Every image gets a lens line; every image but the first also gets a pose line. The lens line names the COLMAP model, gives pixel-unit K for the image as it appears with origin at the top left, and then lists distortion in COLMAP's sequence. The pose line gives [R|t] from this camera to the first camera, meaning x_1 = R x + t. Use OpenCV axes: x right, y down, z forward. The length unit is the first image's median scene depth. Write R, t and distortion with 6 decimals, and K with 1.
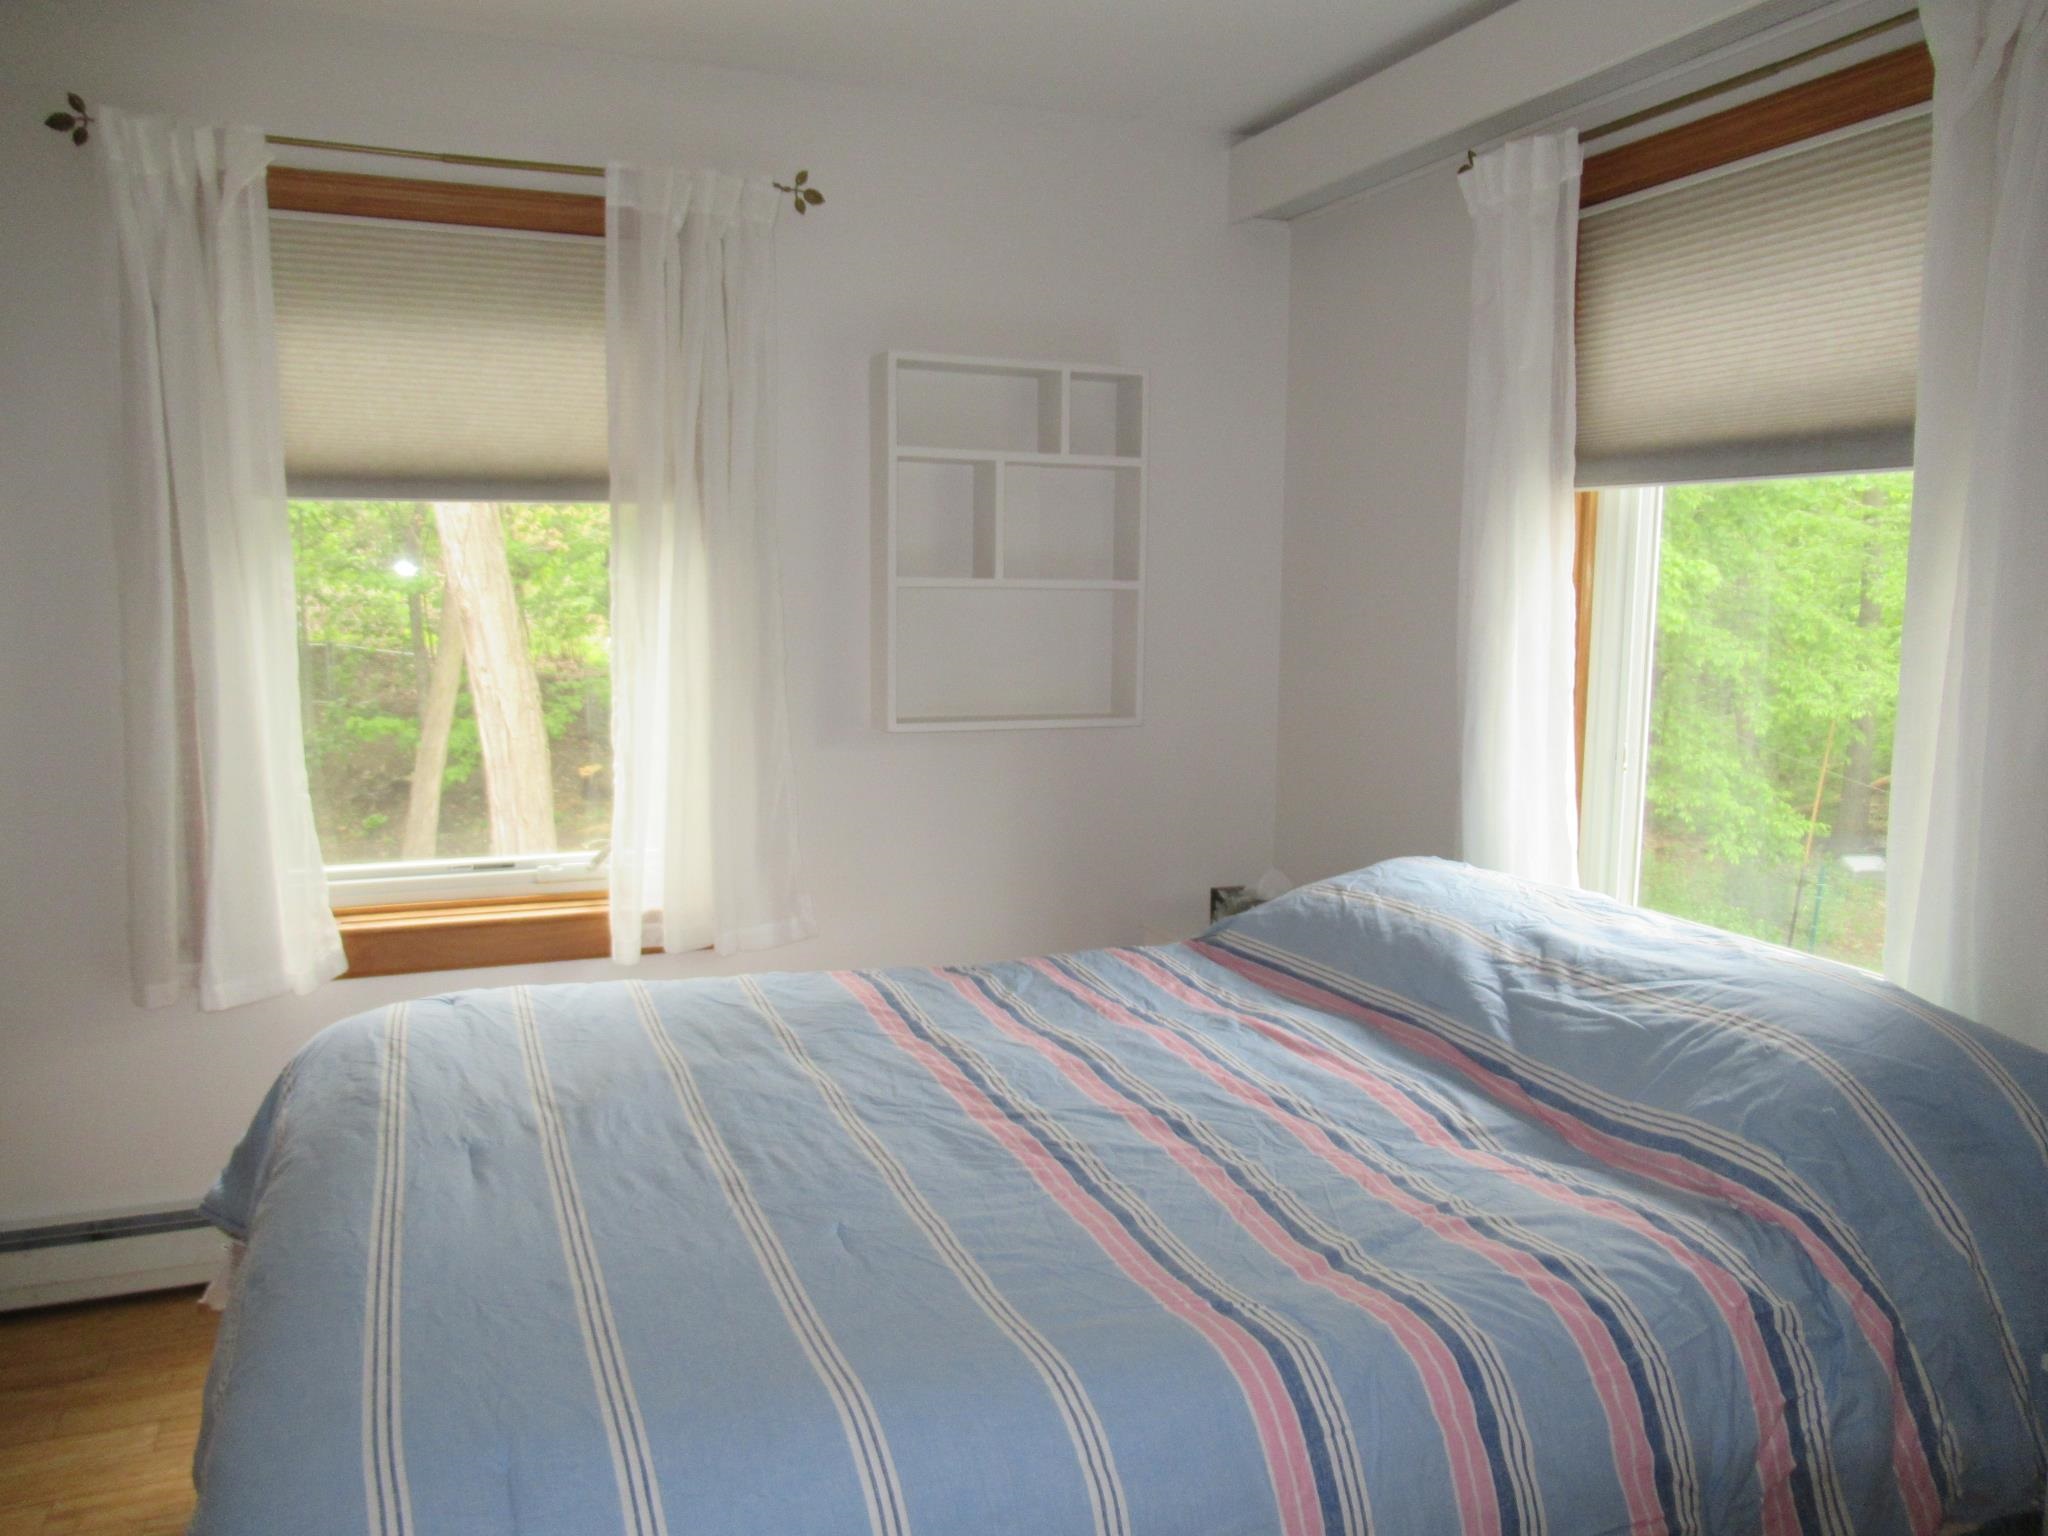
lens RADIAL K [[1539.8, 0, 1028.9], [0, 1539.8, 776.6], [0, 0, 1]] dist [-0.006685, 0.007259]
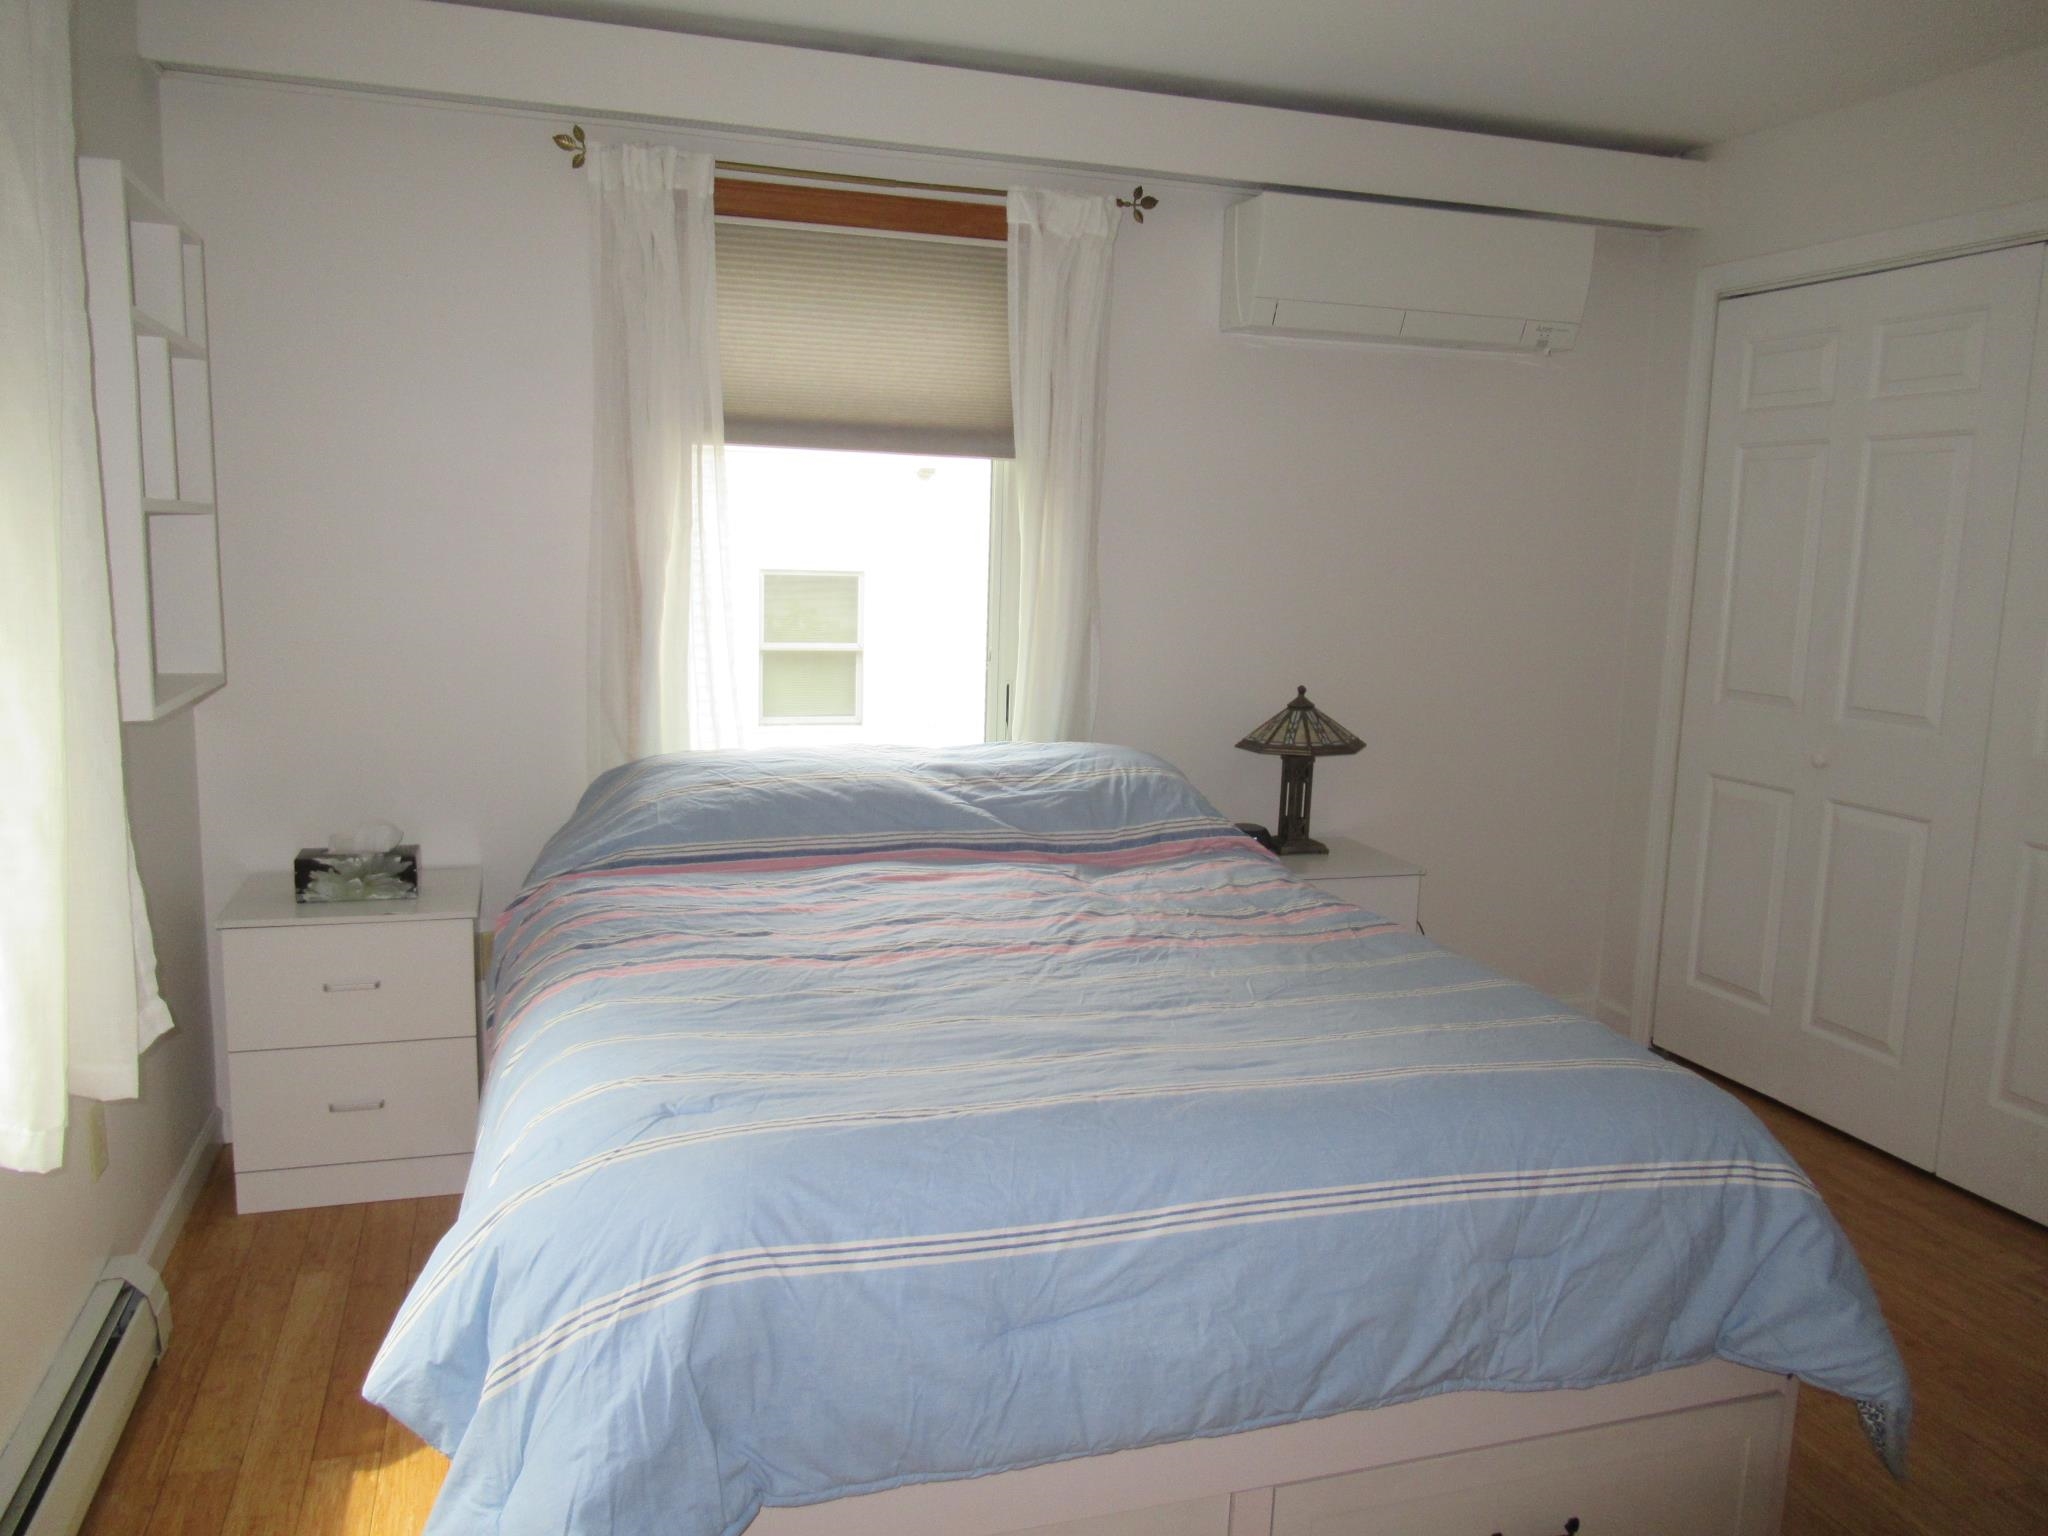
lens RADIAL K [[1539.8, 0, 1028.9], [0, 1539.8, 776.6], [0, 0, 1]] dist [-0.006685, 0.007259]
pose [[0.057673, -0.162864, 0.984961, -1.224111], [0.099894, 0.982594, 0.156623, -0.120023], [-0.993325, 0.089358, 0.072938, 0.895472]]
